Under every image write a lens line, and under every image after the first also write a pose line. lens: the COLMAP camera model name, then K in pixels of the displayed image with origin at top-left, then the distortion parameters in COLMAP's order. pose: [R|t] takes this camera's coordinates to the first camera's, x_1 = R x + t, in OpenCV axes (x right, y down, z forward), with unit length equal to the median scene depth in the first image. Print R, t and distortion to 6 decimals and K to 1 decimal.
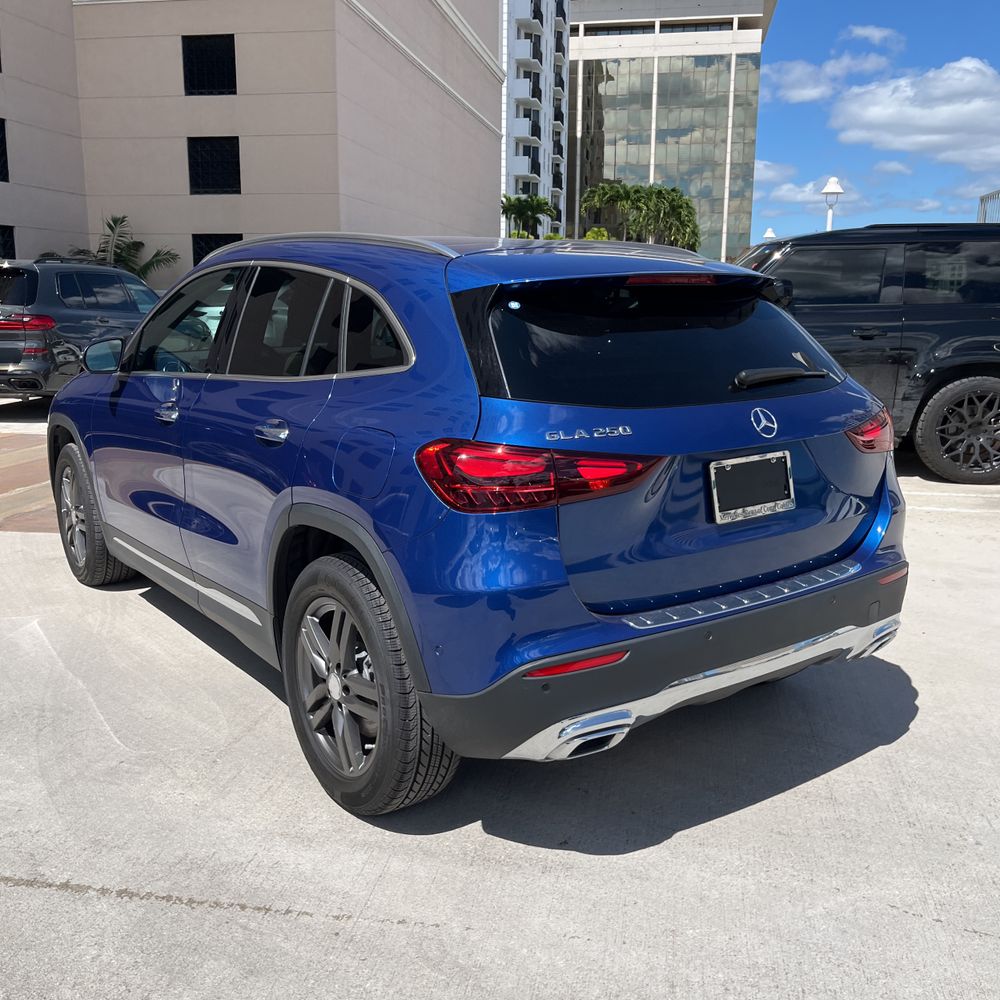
lens RADIAL K [[1033.8, 0, 500.9], [0, 1033.8, 498.1], [0, 0, 1]] dist [0.021701, 0.000000]
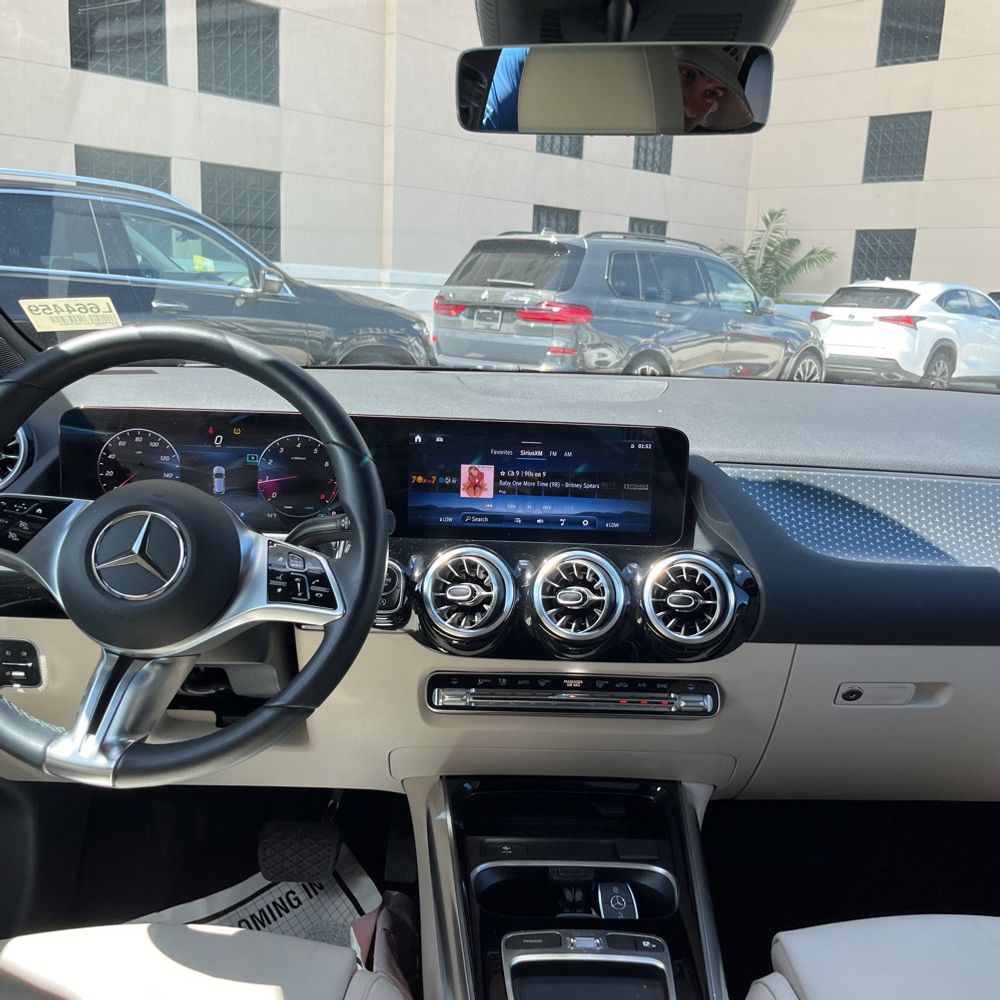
lens RADIAL K [[1033.8, 0, 502.9], [0, 1033.8, 508.8], [0, 0, 1]] dist [0.021701, 0.000000]
pose [[0.812600, 0.146825, -0.564025, -0.015189], [-0.146708, 0.988116, 0.045857, -0.021435], [0.564055, 0.045484, 0.824483, 0.135839]]
